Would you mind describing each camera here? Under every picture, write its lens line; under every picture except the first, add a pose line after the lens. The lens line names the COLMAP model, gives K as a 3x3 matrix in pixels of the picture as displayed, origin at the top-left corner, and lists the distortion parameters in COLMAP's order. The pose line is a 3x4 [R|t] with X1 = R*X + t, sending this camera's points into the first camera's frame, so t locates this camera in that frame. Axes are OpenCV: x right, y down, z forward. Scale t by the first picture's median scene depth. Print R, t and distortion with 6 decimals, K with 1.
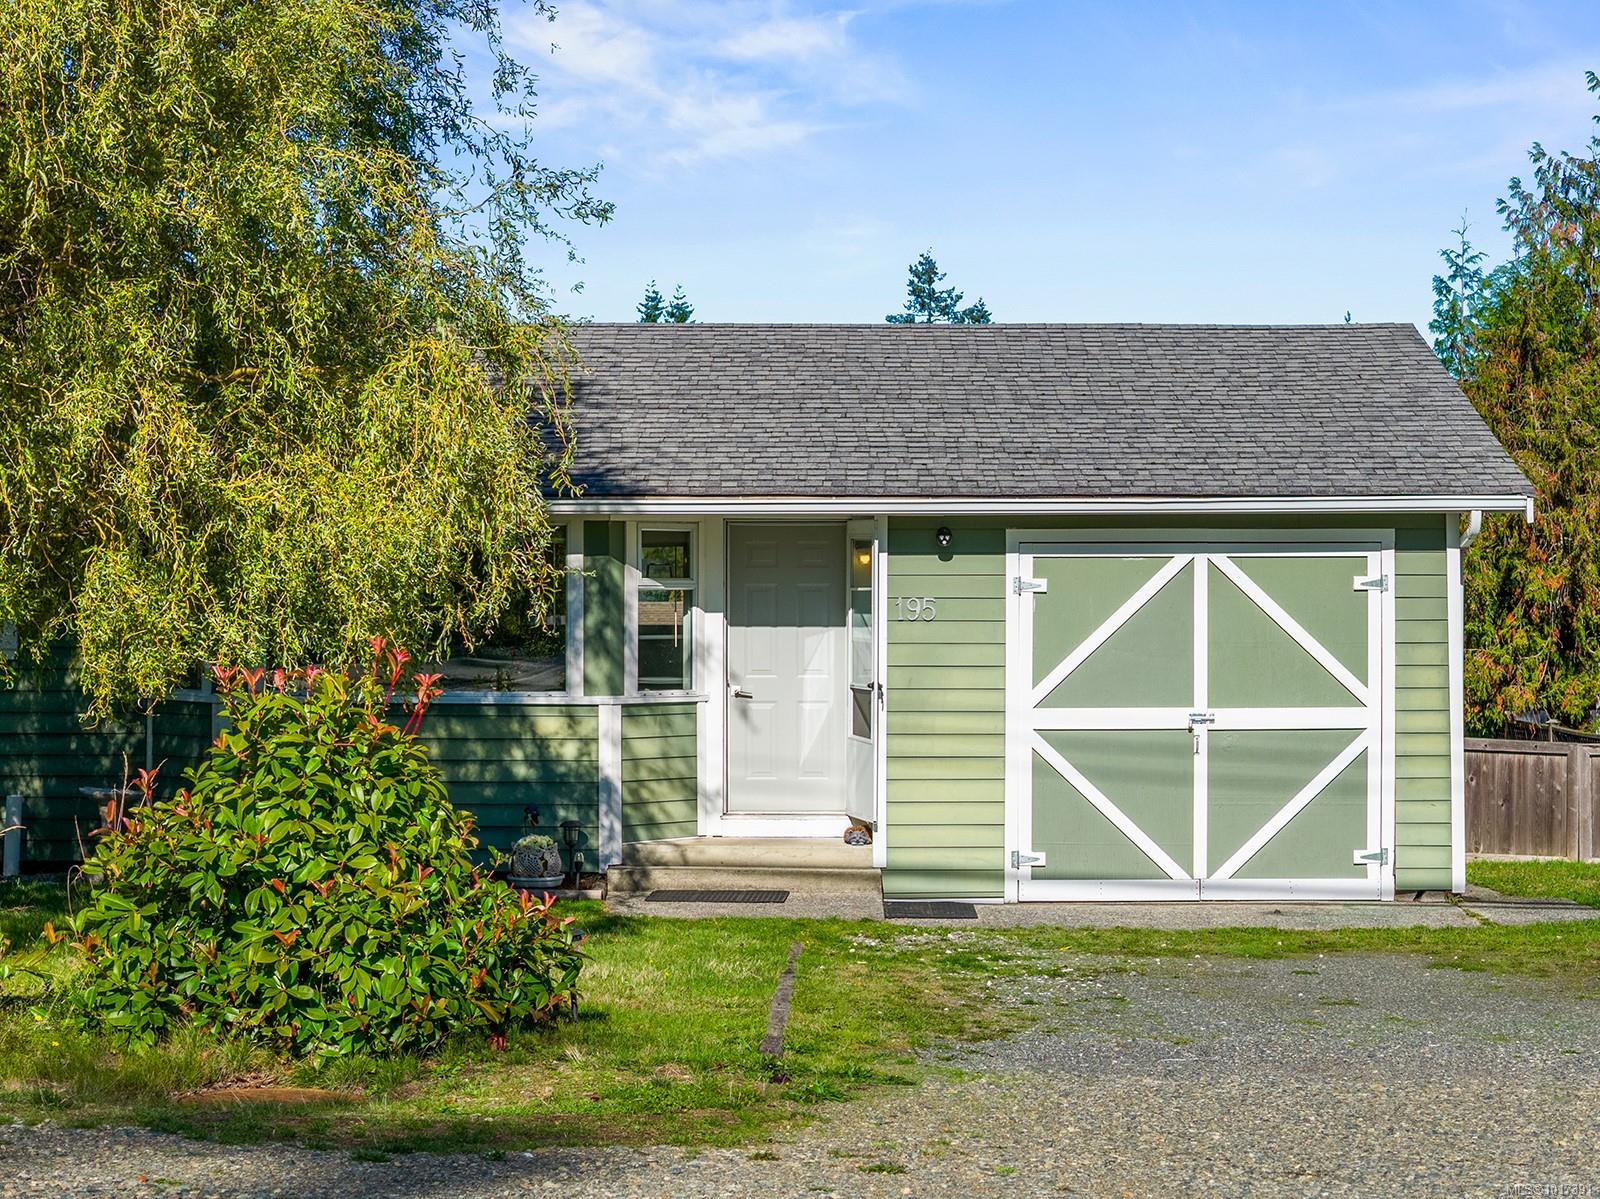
lens RADIAL K [[3299.2, 0, 801.9], [0, 3299.2, 602.4], [0, 0, 1]] dist [0.010676, 0.000000]
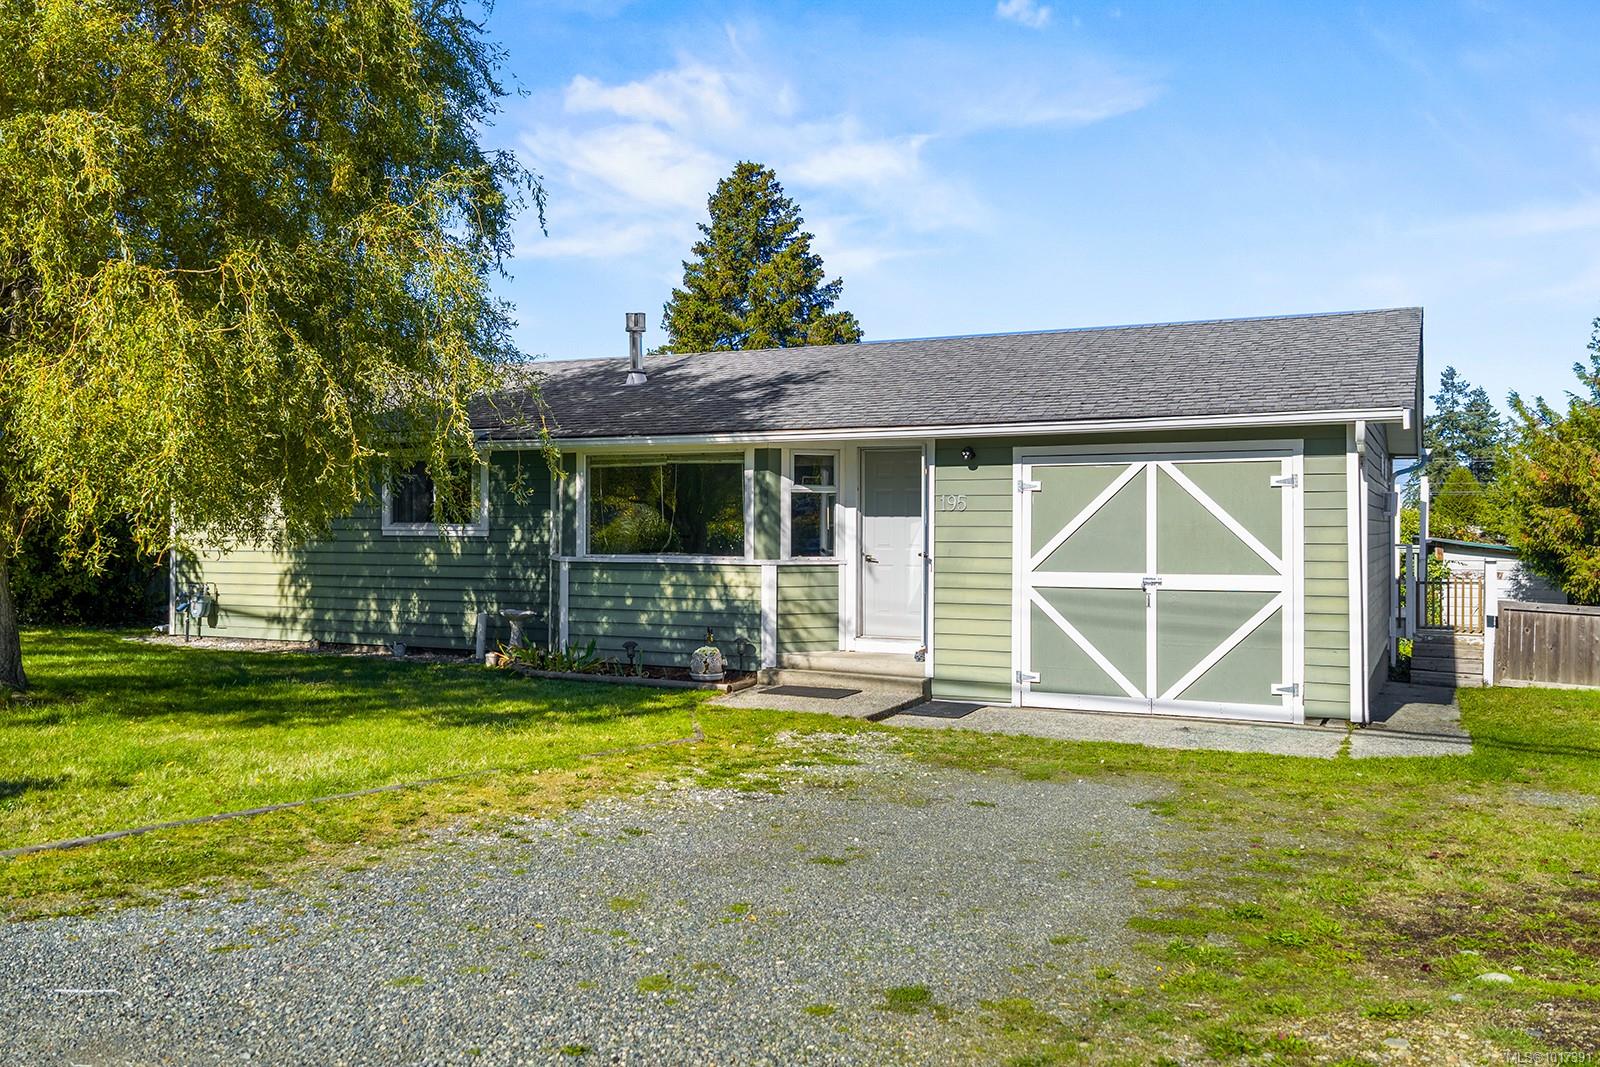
lens RADIAL K [[1303.3, 0, 797.5], [0, 1303.3, 528.2], [0, 0, 1]] dist [0.042191, -0.004077]
pose [[0.899016, 0.002533, -0.437909, 0.226667], [-0.004019, 0.999989, -0.002466, 0.014992], [0.437898, 0.003977, 0.899016, 0.446638]]
